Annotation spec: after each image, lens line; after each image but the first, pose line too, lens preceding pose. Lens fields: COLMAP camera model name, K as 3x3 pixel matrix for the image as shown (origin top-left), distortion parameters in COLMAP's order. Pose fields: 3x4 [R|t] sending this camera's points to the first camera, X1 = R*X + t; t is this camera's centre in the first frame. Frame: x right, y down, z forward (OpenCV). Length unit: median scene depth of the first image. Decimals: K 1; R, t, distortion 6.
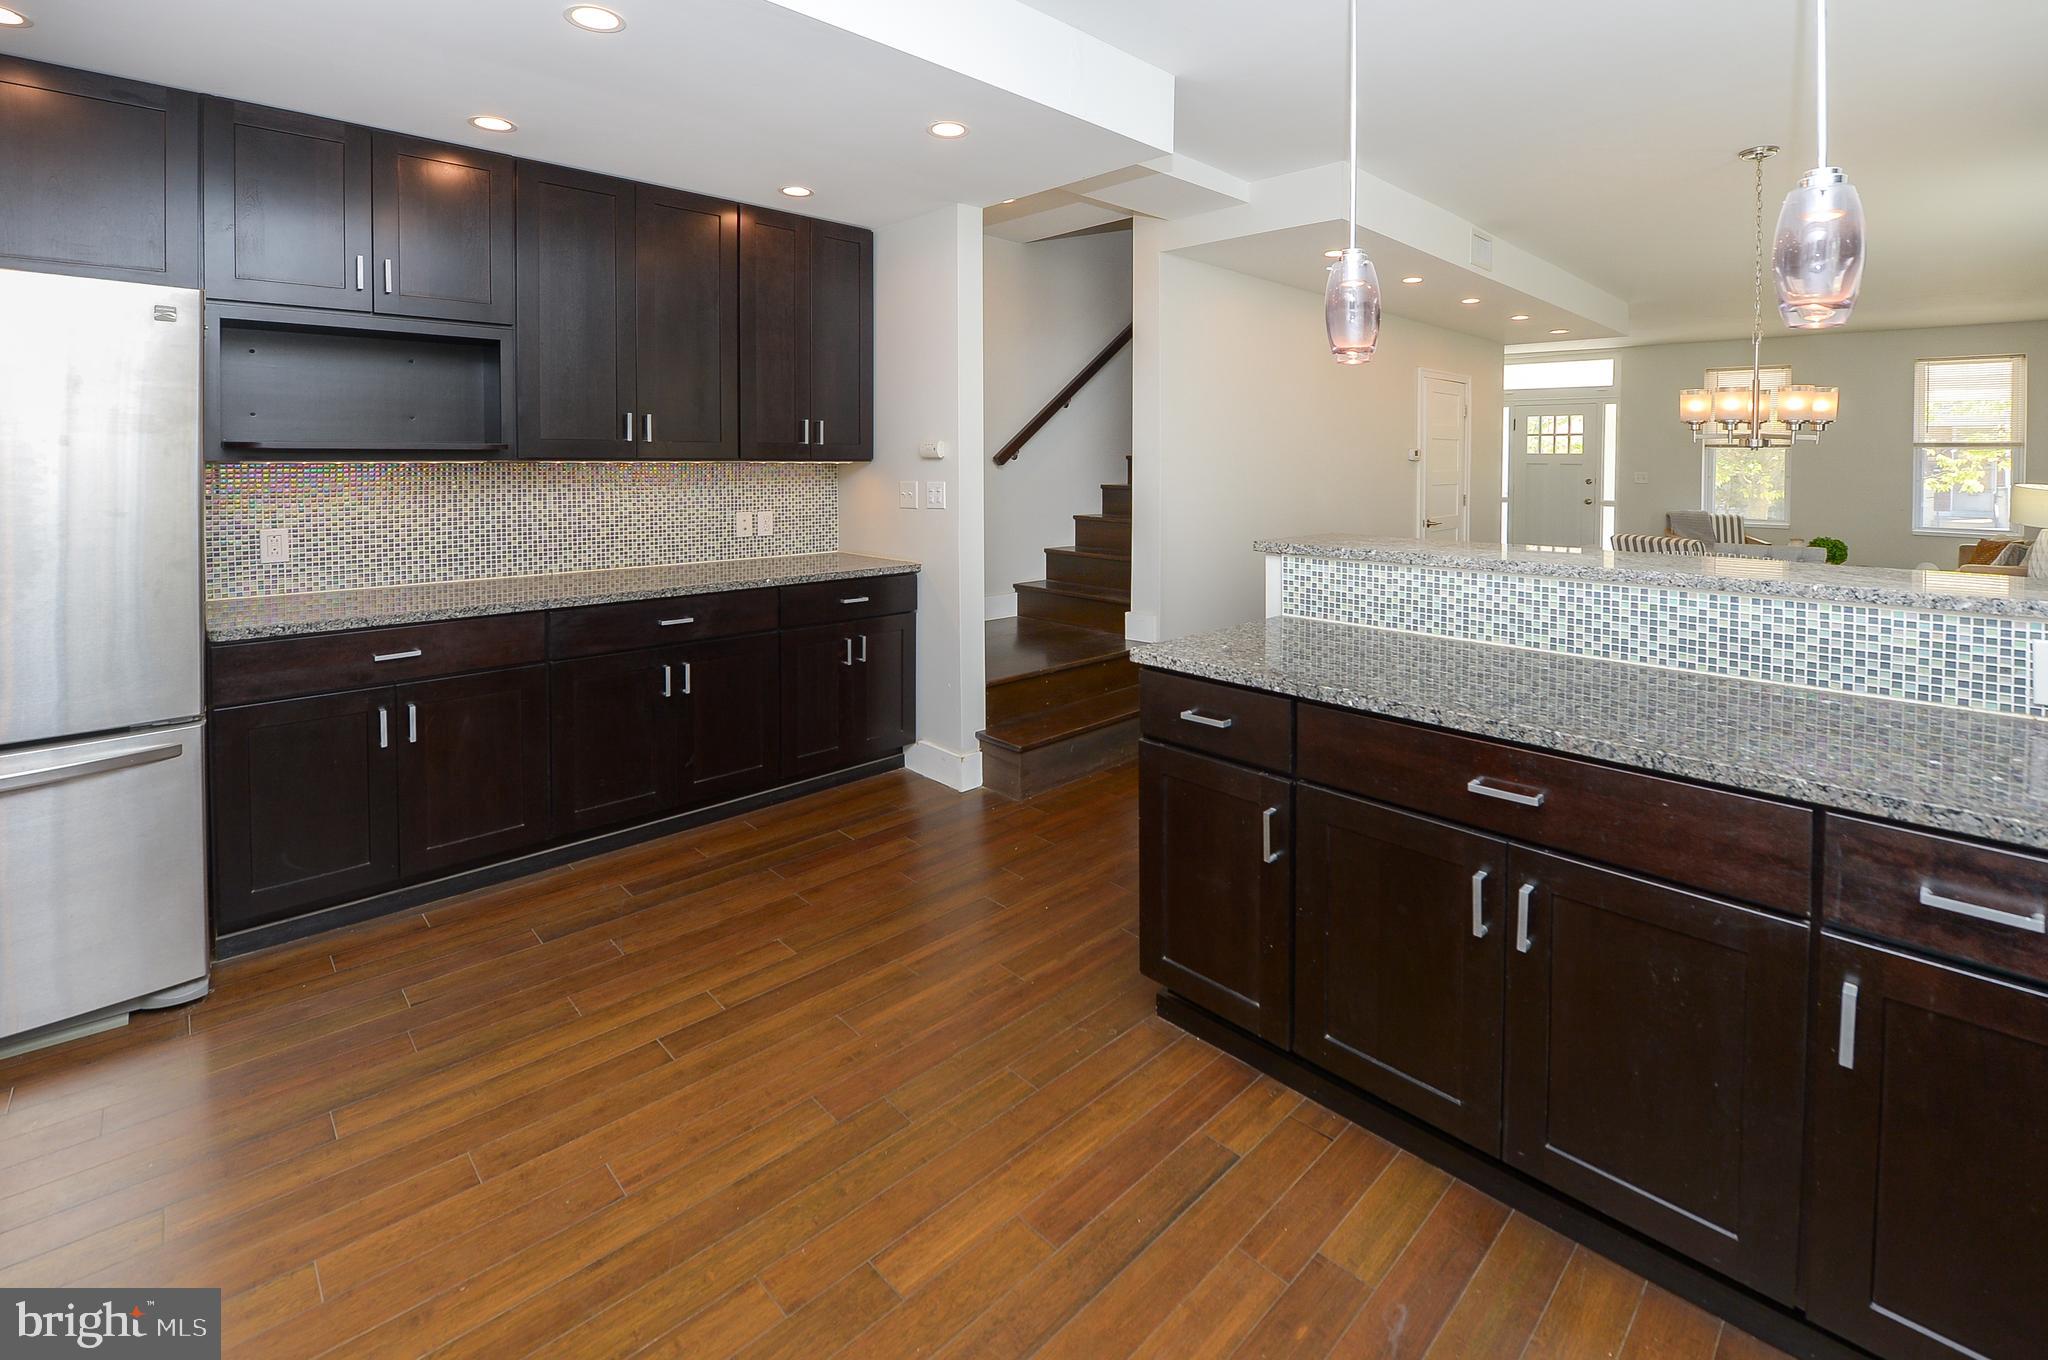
lens RADIAL K [[858.1, 0, 1042.2], [0, 858.1, 481.2], [0, 0, 1]] dist [-0.002501, -0.000442]
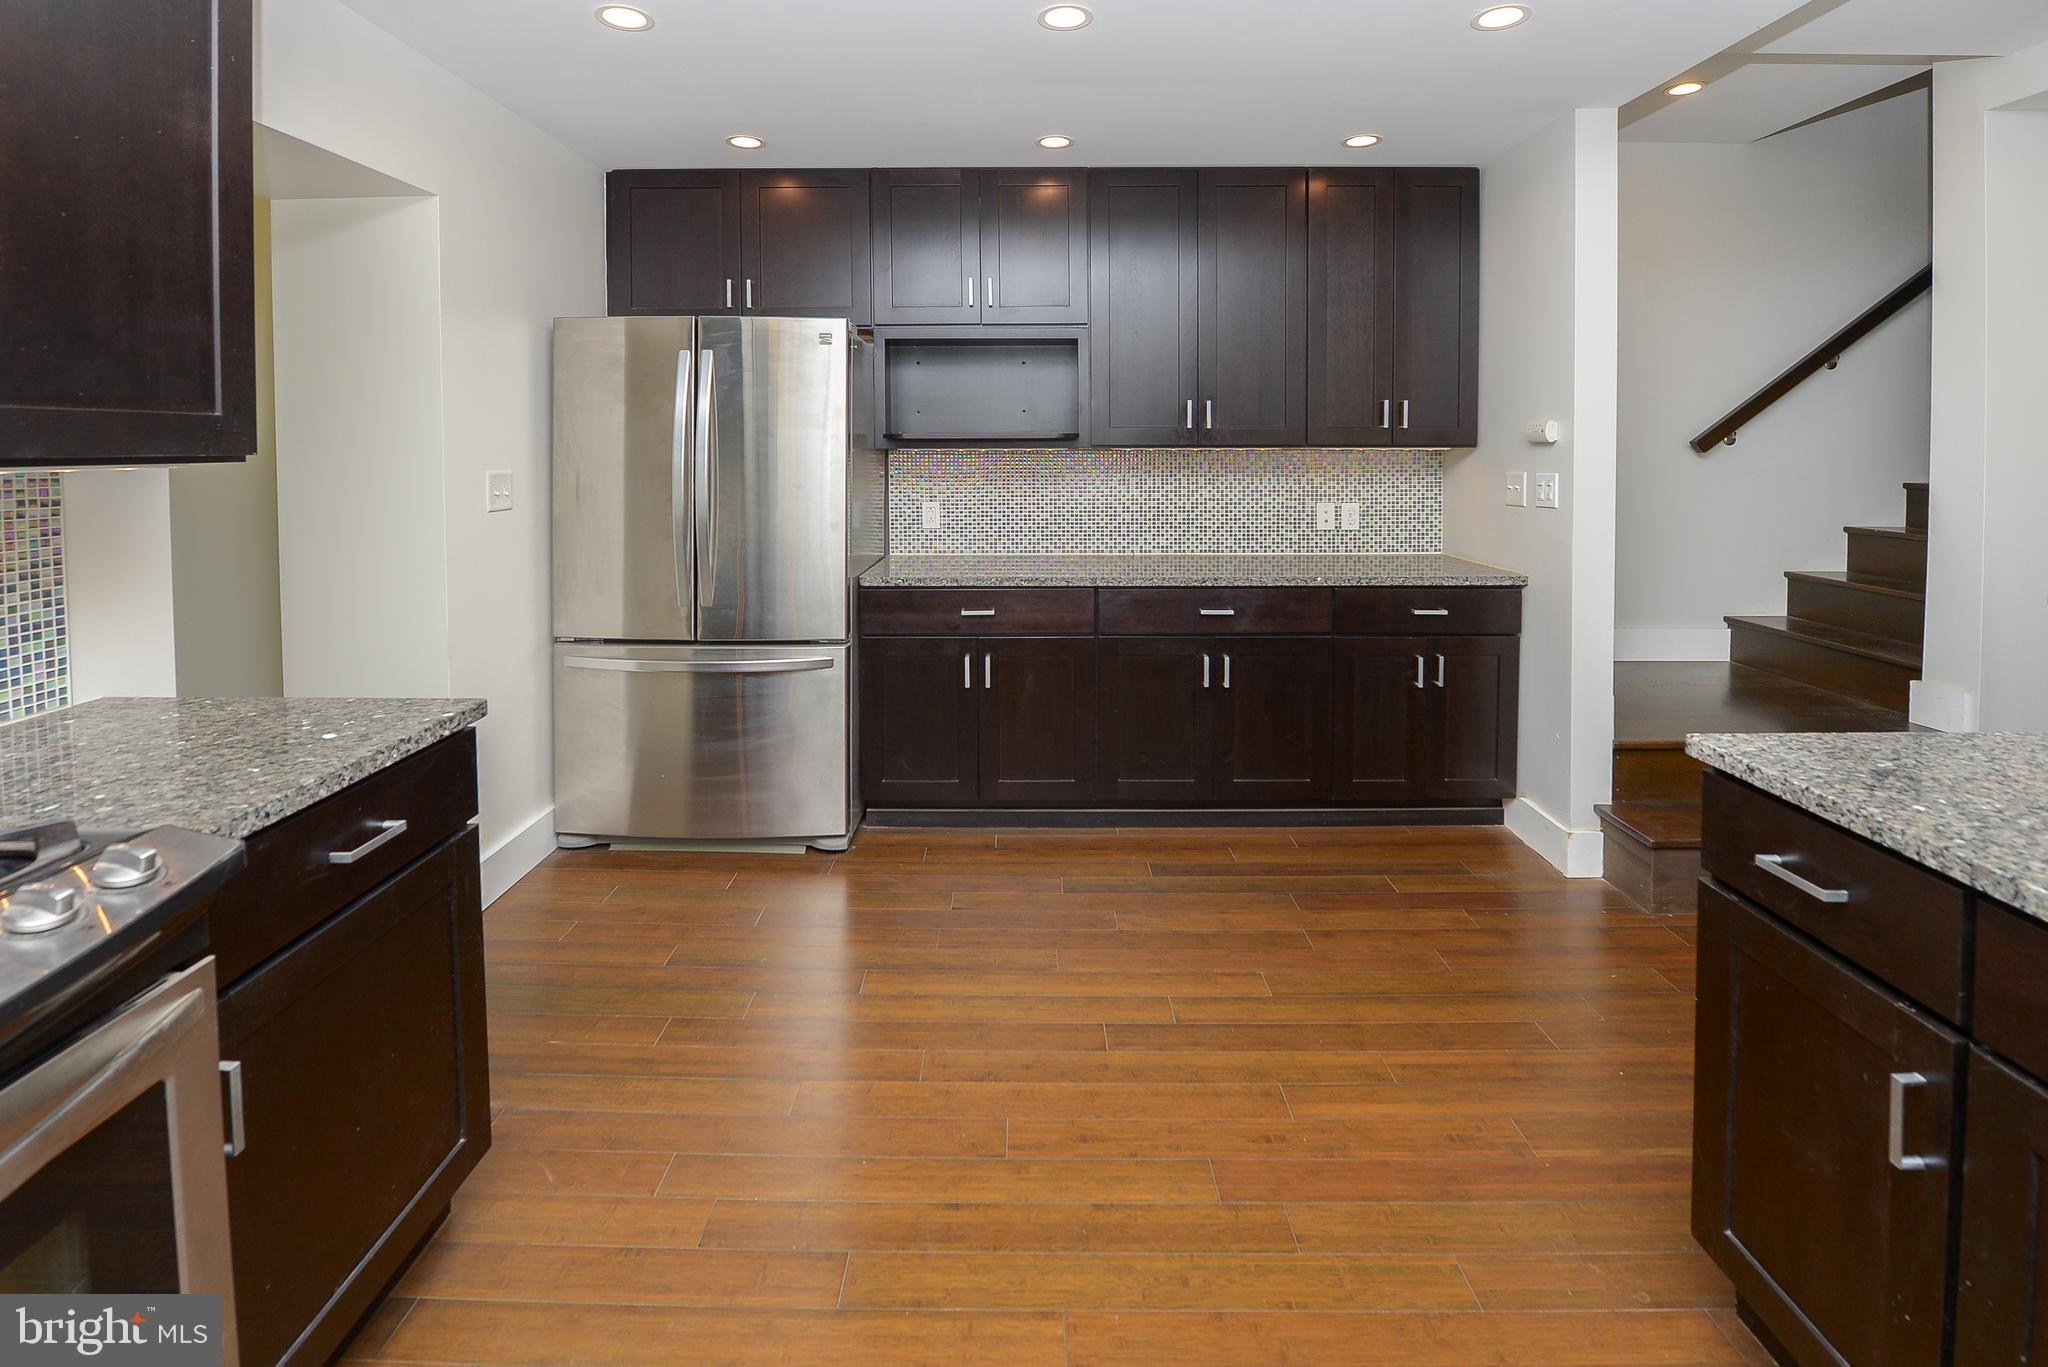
lens RADIAL K [[911.1, 0, 1062.9], [0, 911.1, 481.1], [0, 0, 1]] dist [-0.001860, -0.001370]
pose [[0.740286, 0.021434, -0.671950, 0.176379], [-0.013379, 0.999763, 0.017152, -0.001385], [0.672158, -0.003707, 0.740398, 0.145467]]
